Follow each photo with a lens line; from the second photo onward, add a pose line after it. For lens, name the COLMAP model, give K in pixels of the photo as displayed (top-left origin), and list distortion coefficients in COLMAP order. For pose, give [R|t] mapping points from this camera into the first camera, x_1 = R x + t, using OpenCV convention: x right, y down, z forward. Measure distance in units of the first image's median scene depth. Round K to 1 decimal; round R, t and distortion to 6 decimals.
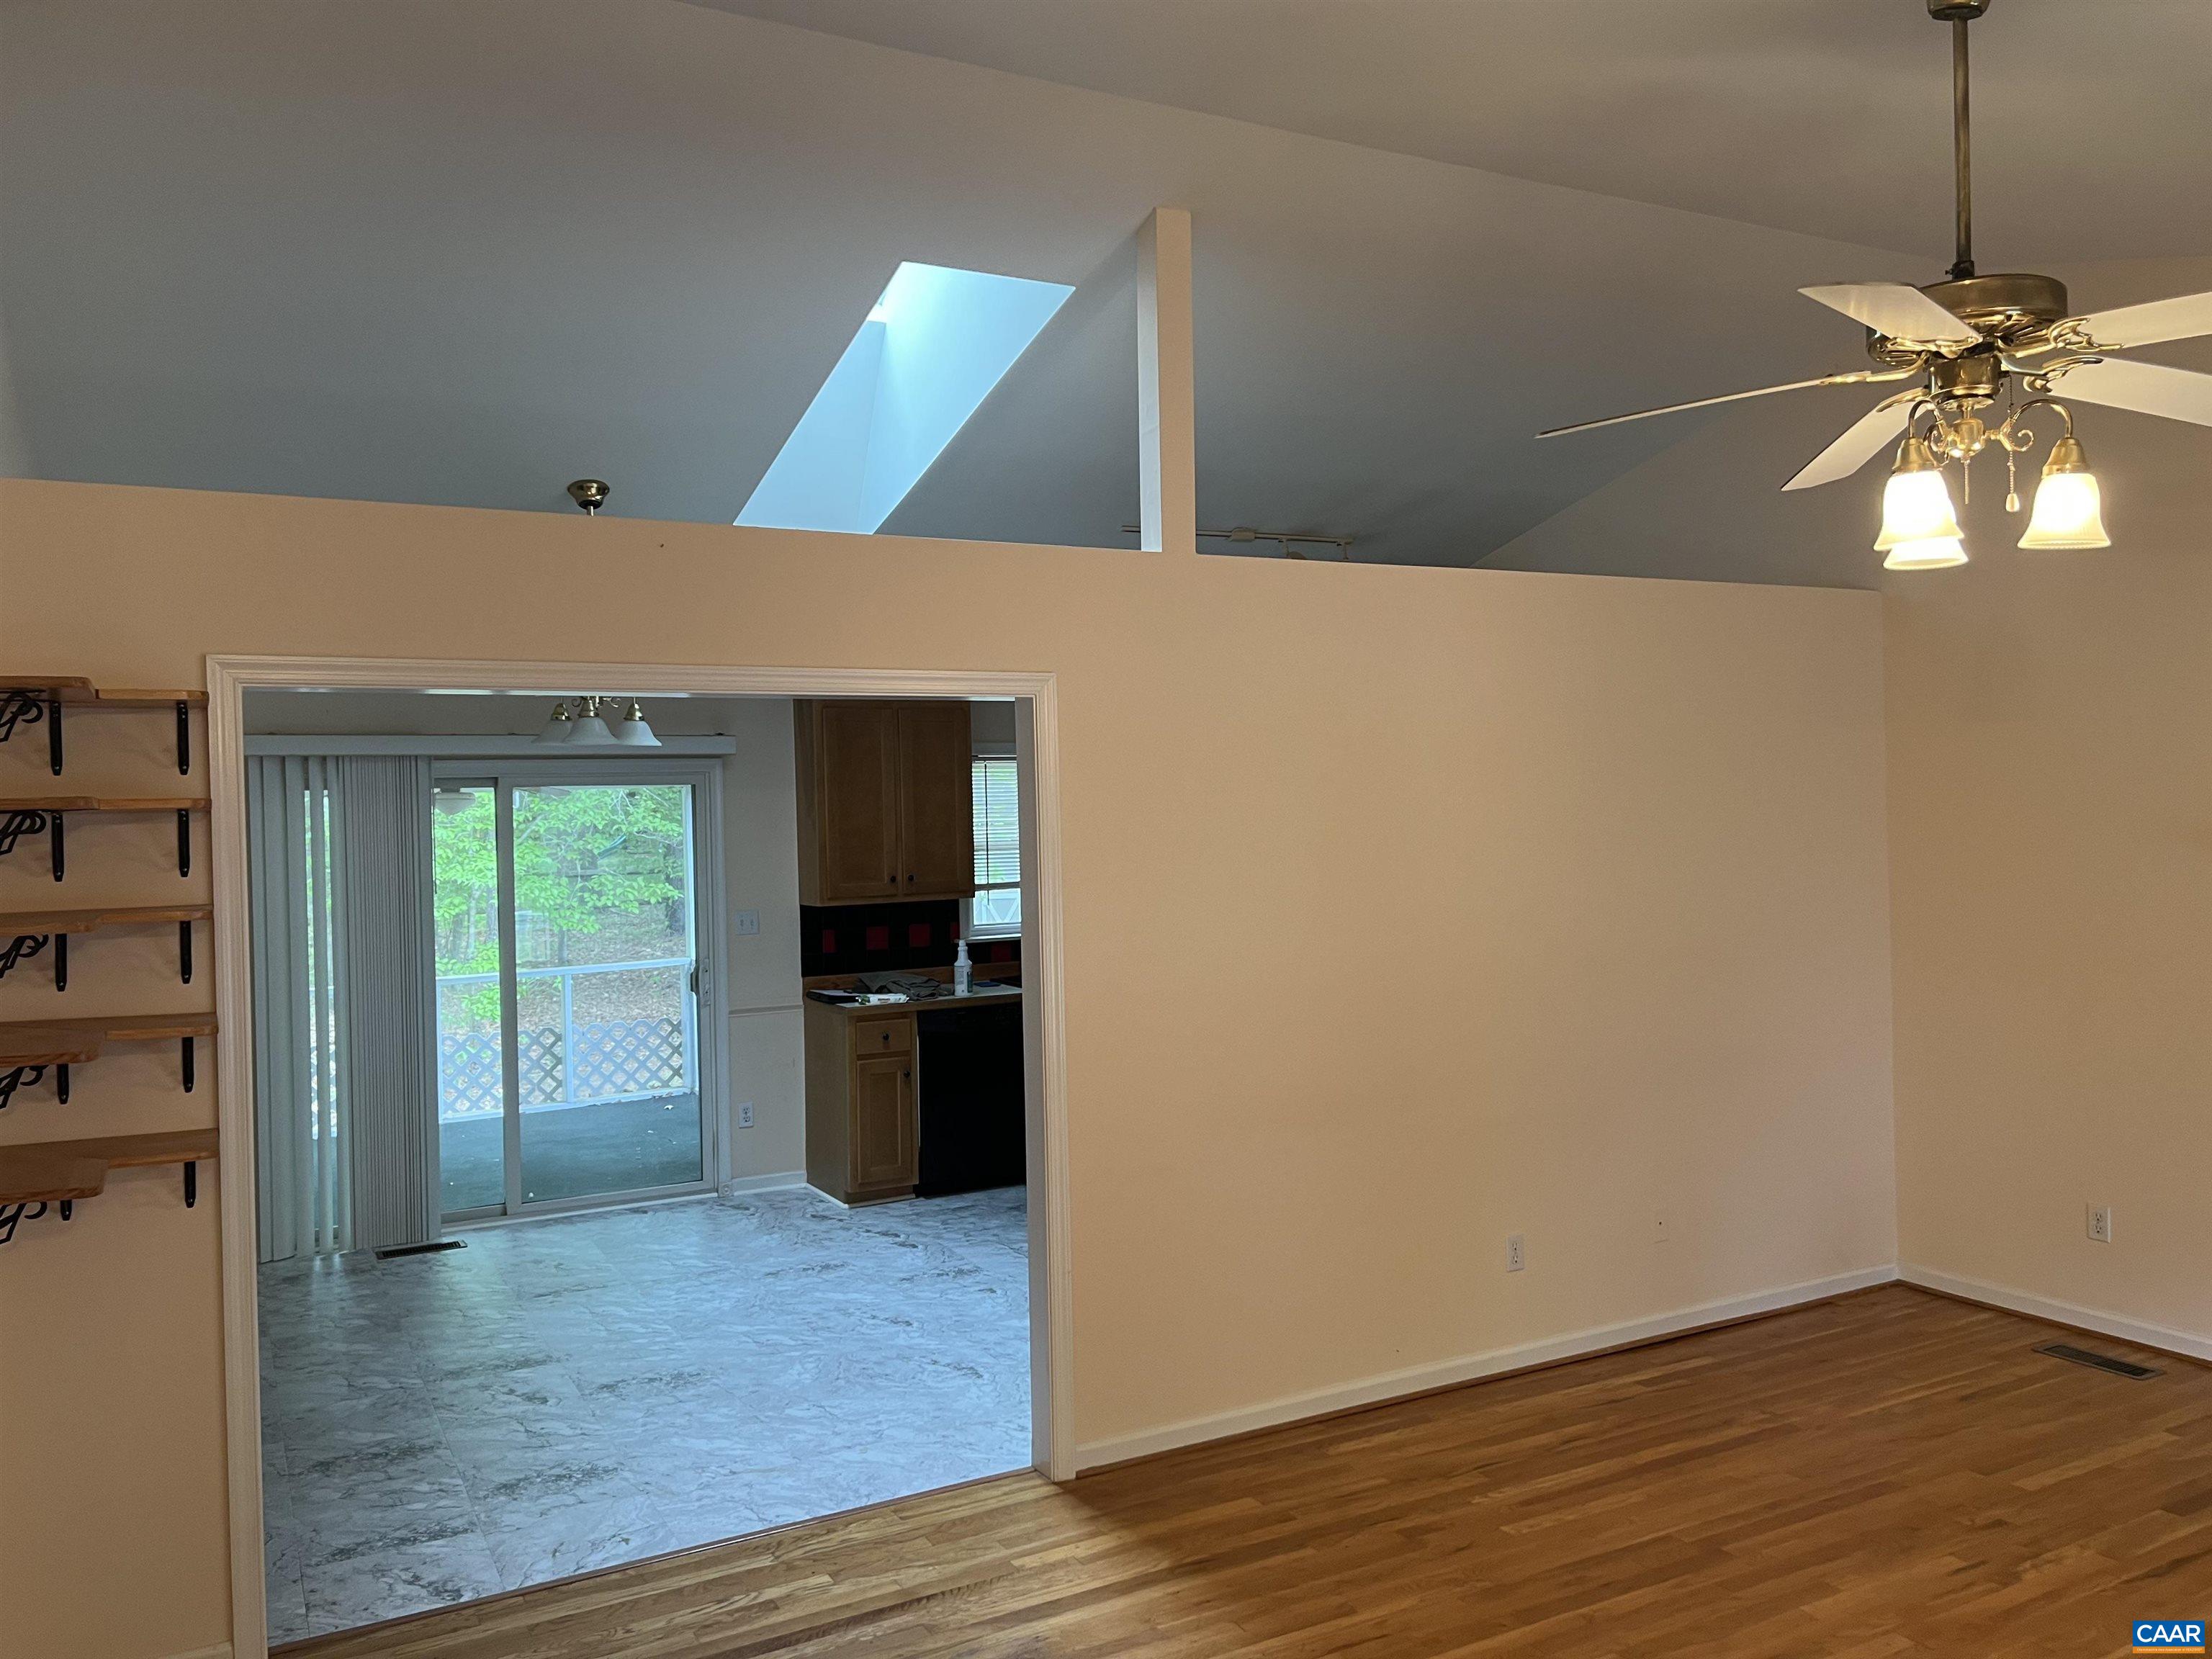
lens RADIAL K [[1666.9, 0, 1118.4], [0, 1666.9, 830.5], [0, 0, 1]] dist [0.060058, -0.056857]
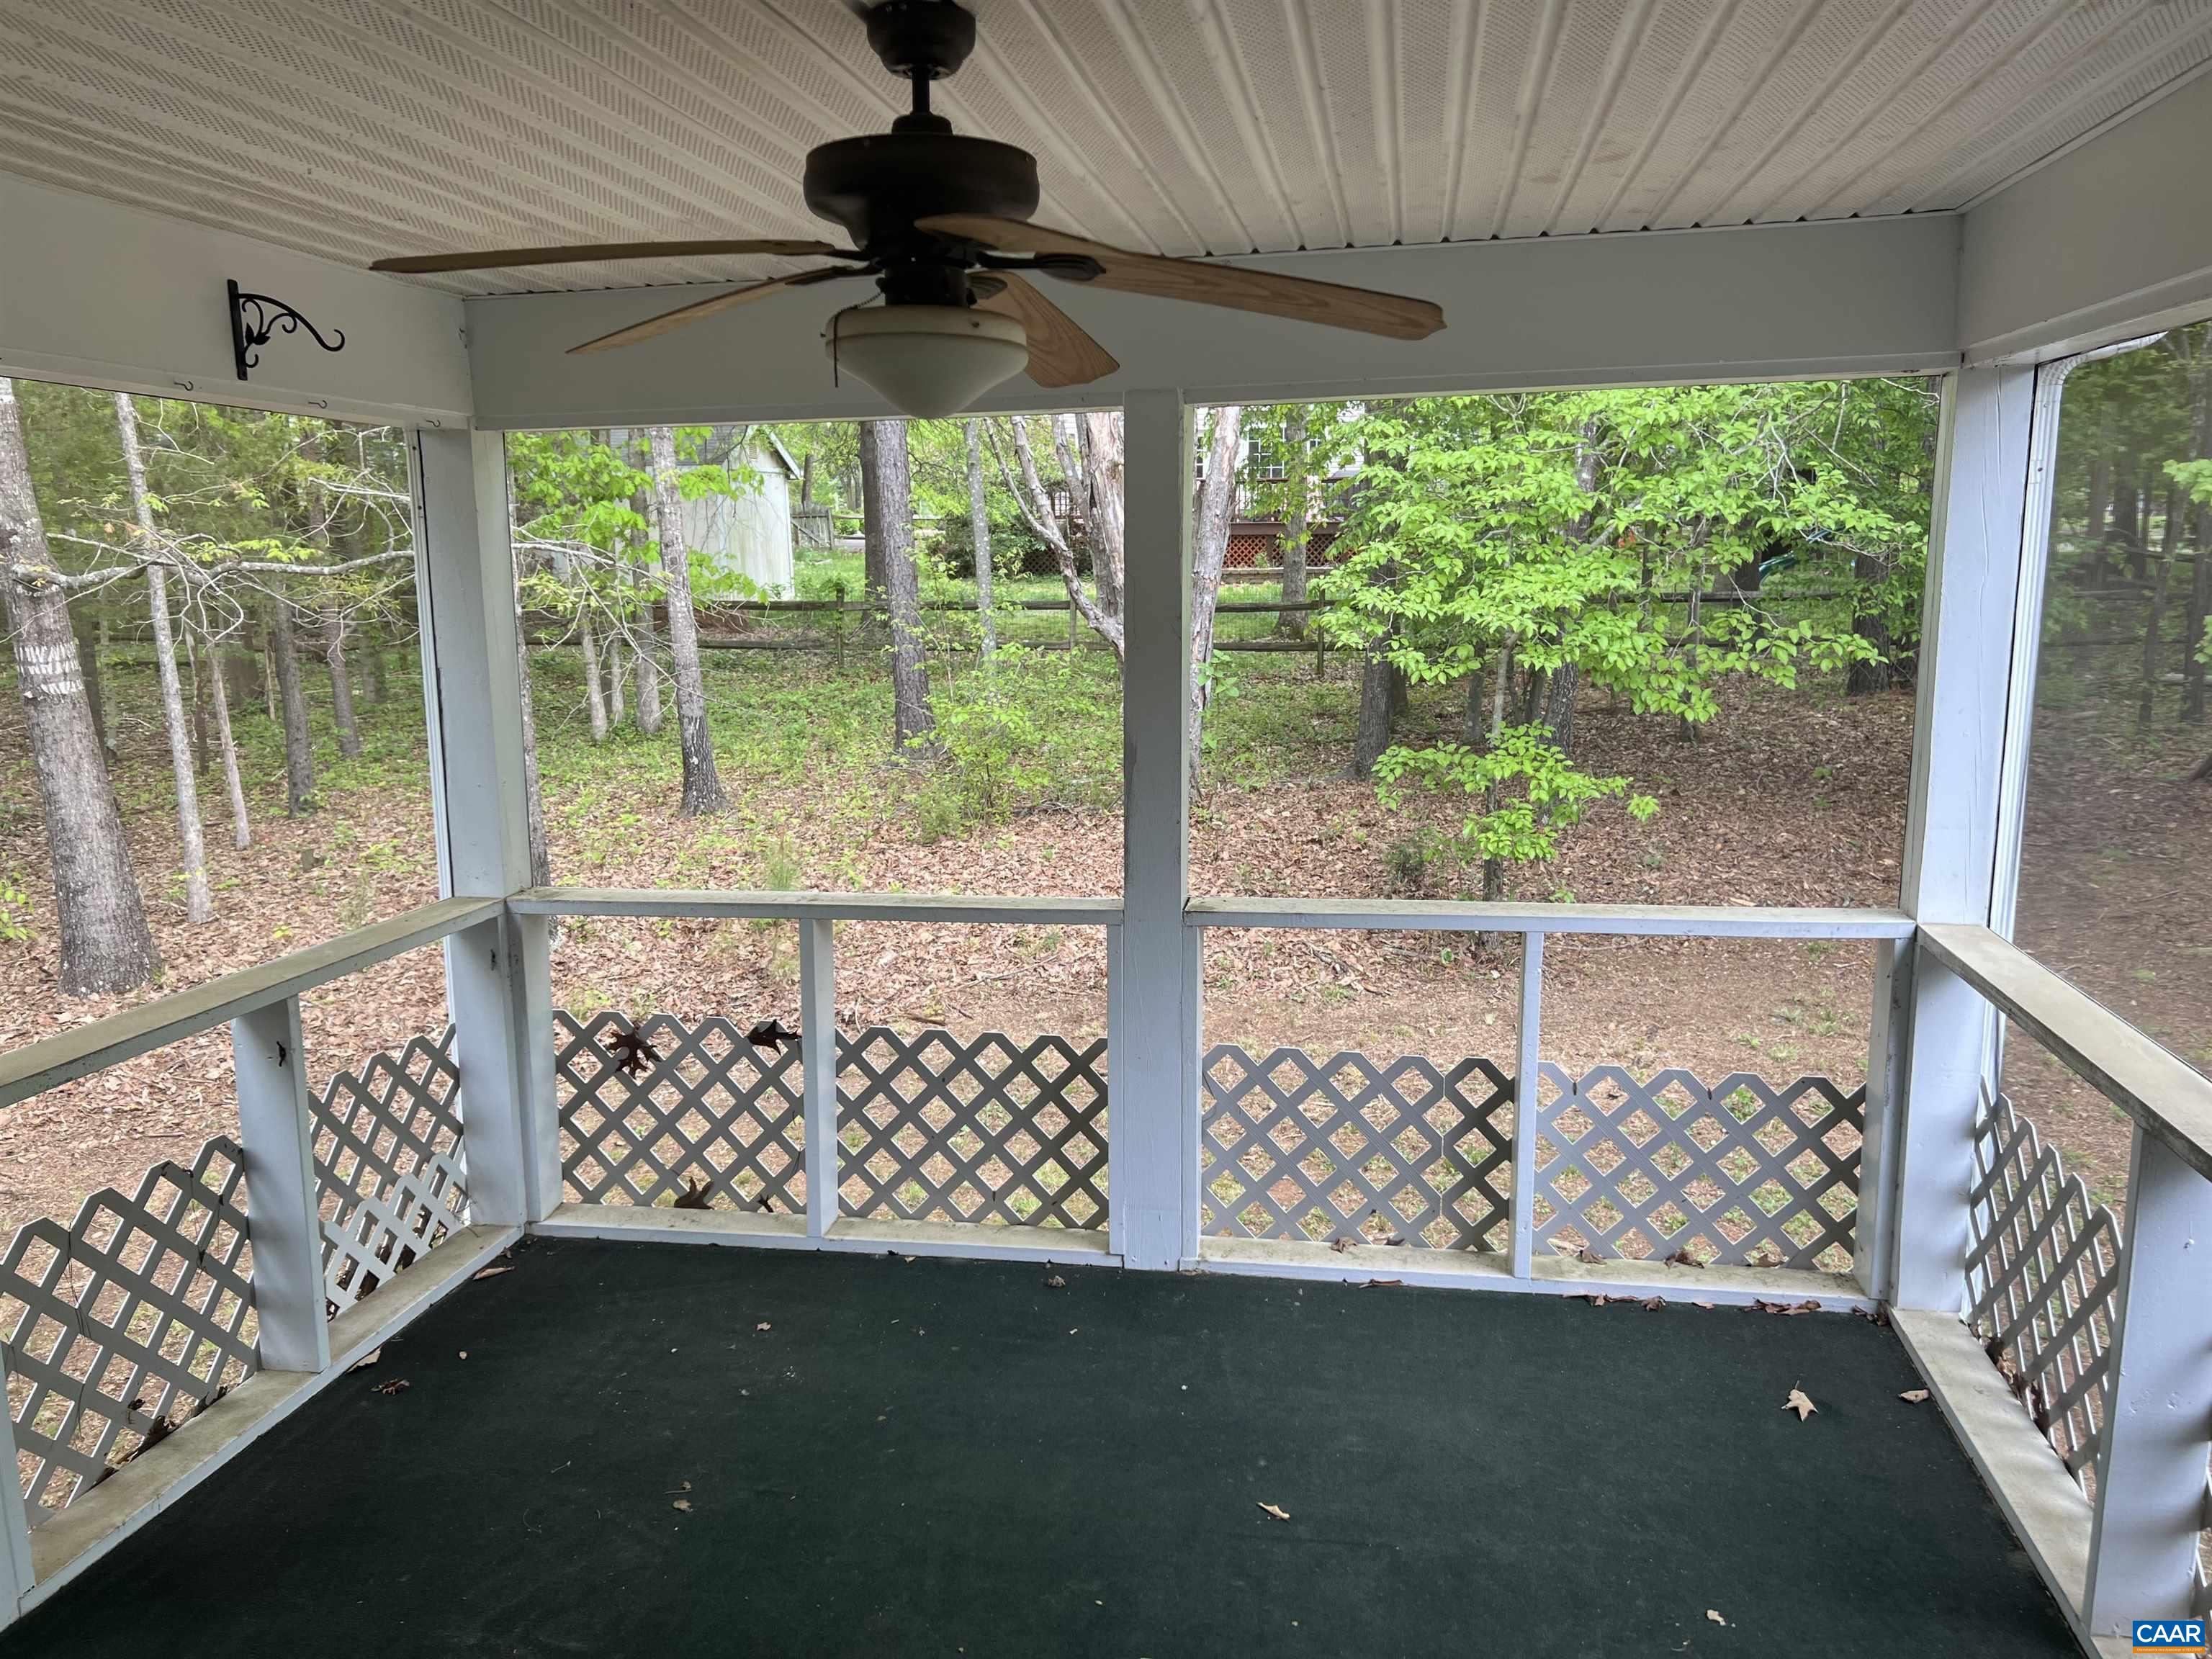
lens RADIAL K [[1666.9, 0, 1119.2], [0, 1666.9, 832.3], [0, 0, 1]] dist [0.060058, -0.056857]
pose [[0.781463, 0.122101, -0.611888, -0.029167], [-0.015872, 0.984238, 0.176133, 0.000903], [0.623750, -0.127930, 0.771084, 0.107147]]
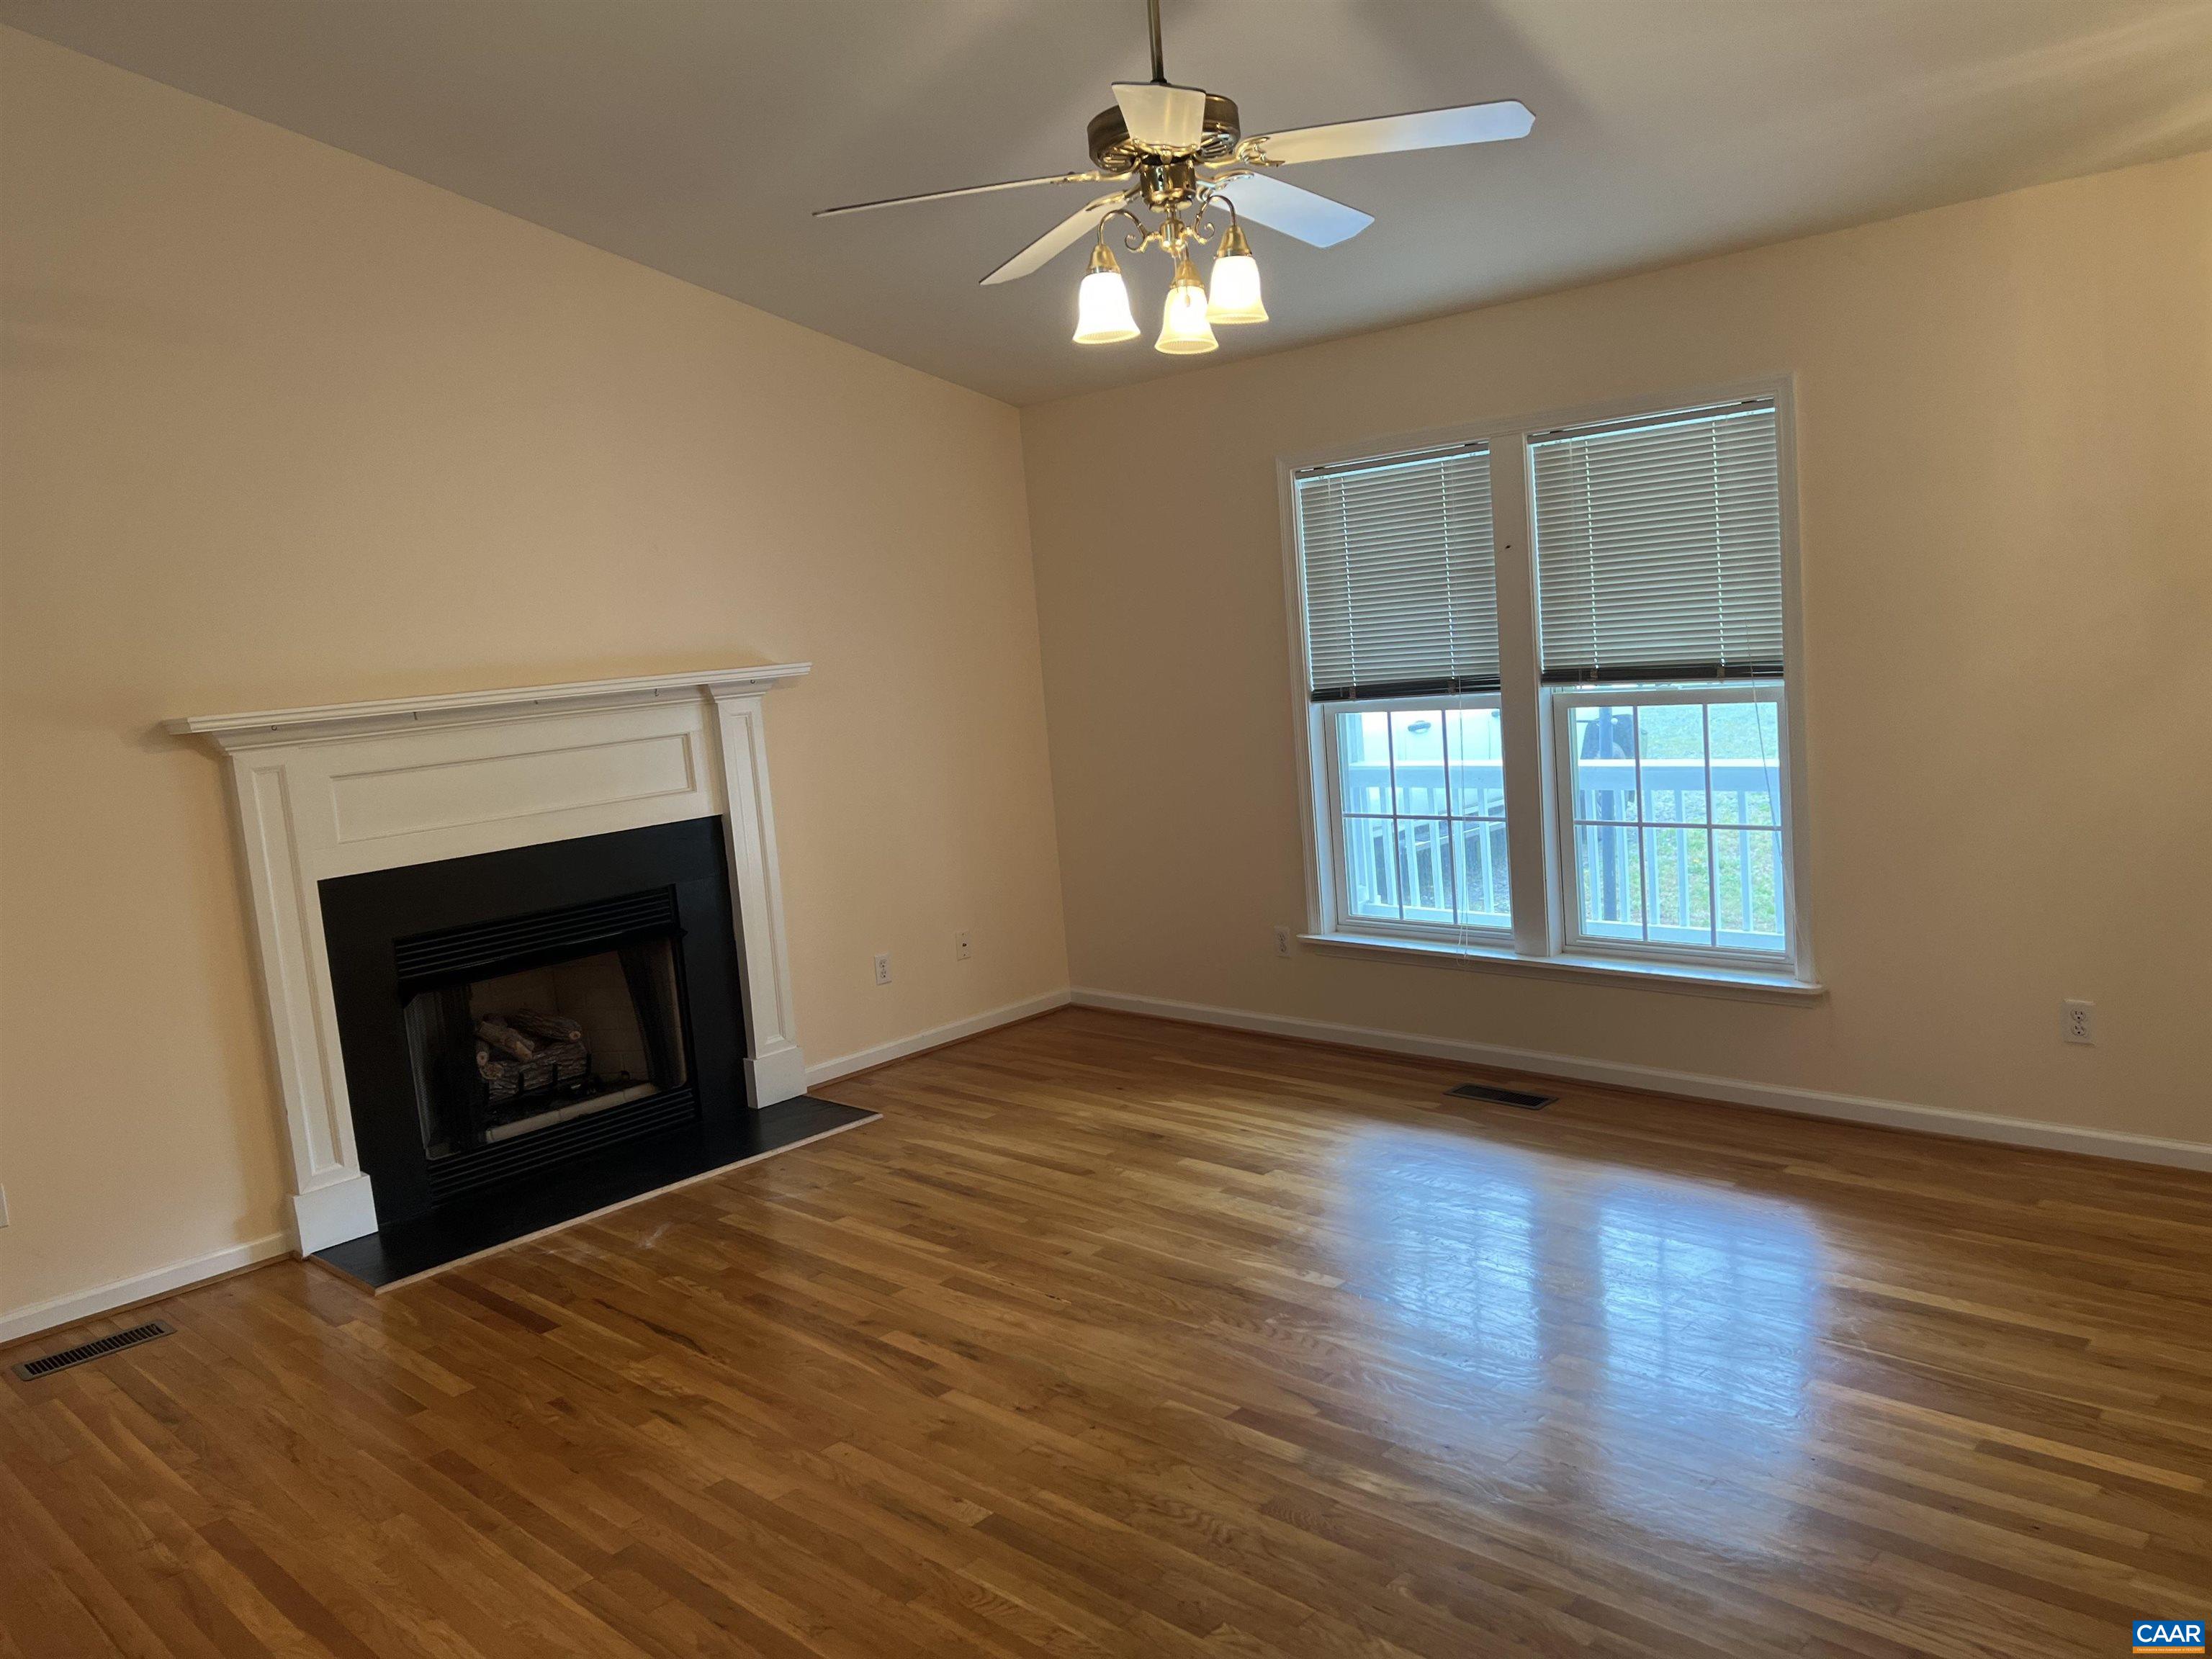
lens RADIAL K [[1666.9, 0, 1099.1], [0, 1666.9, 838.6], [0, 0, 1]] dist [0.060058, -0.056857]
pose [[-0.286221, -0.080199, 0.954801, -0.418170], [0.098030, 0.988811, 0.112442, 0.029412], [-0.953136, 0.125782, -0.275156, 0.932045]]
